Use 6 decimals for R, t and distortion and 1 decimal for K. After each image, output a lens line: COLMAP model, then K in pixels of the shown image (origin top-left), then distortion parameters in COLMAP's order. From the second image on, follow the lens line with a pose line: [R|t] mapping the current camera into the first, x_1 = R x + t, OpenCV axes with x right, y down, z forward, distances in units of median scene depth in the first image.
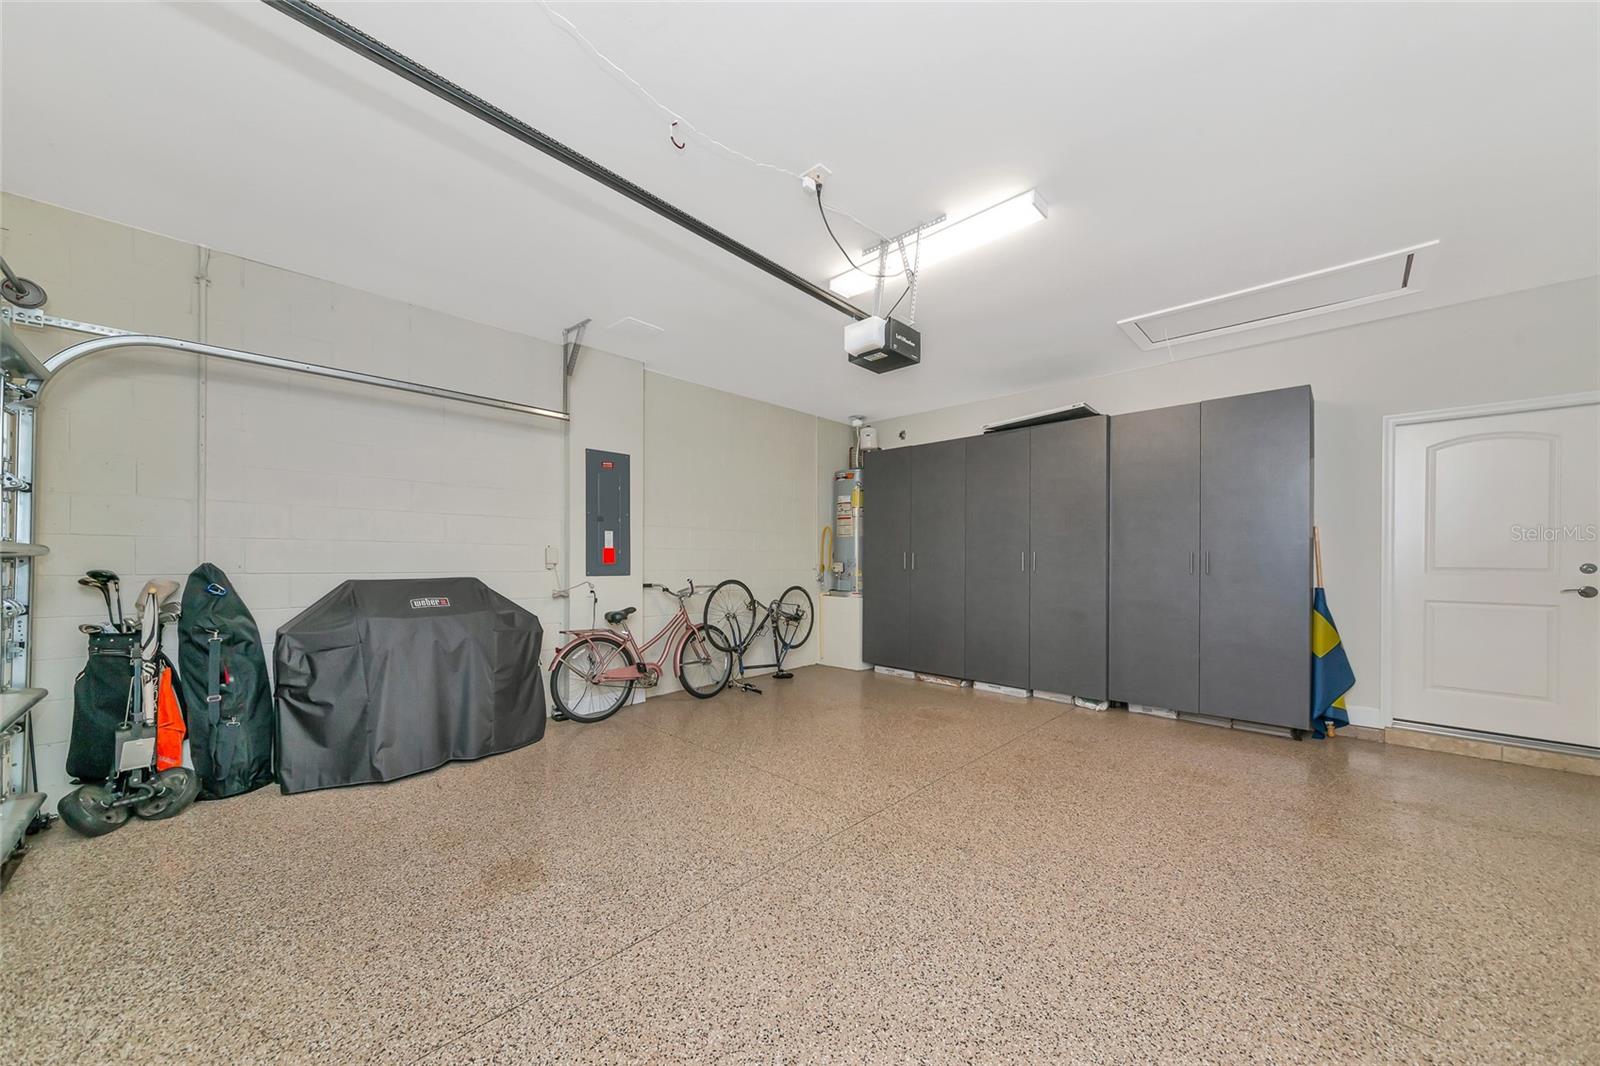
lens RADIAL K [[562.0, 0, 811.3], [0, 562.0, 564.9], [0, 0, 1]] dist [0.002732, 0.001432]
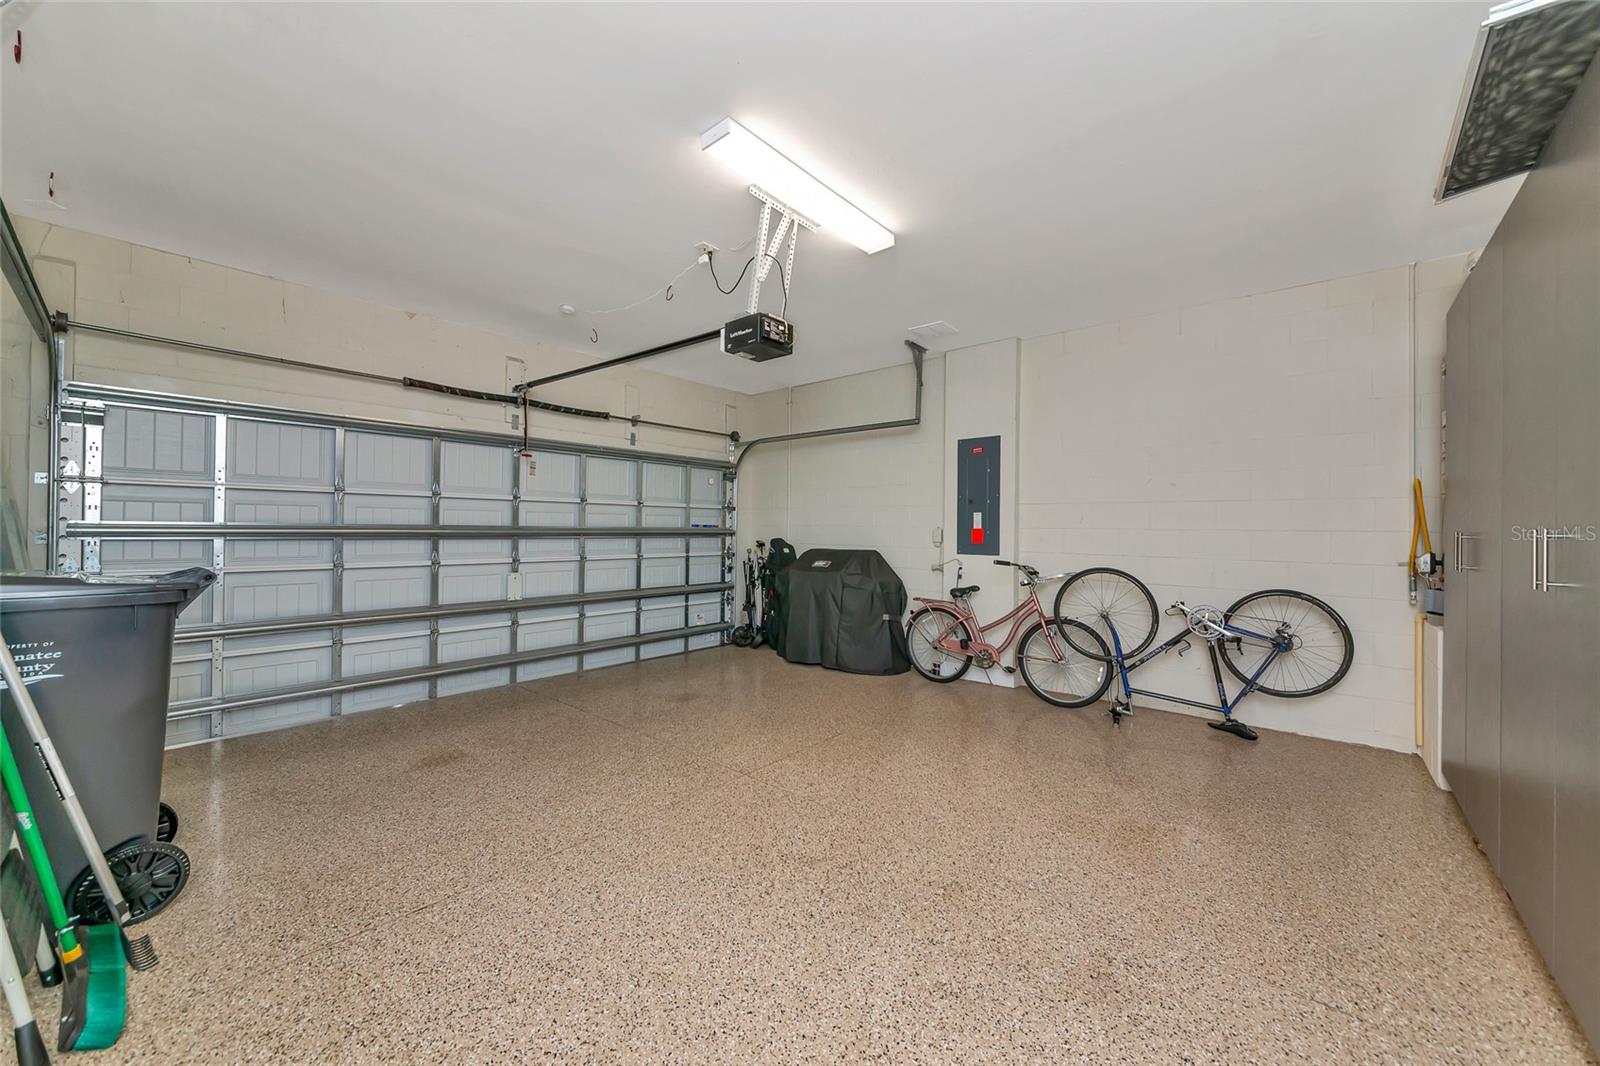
lens RADIAL K [[594.3, 0, 800.9], [0, 594.3, 526.3], [0, 0, 1]] dist [-0.009024, -0.000114]
pose [[0.049320, -0.011167, -0.998721, 0.725582], [-0.023841, 0.999639, -0.012354, -0.012526], [0.998498, 0.024419, 0.049036, 0.600337]]
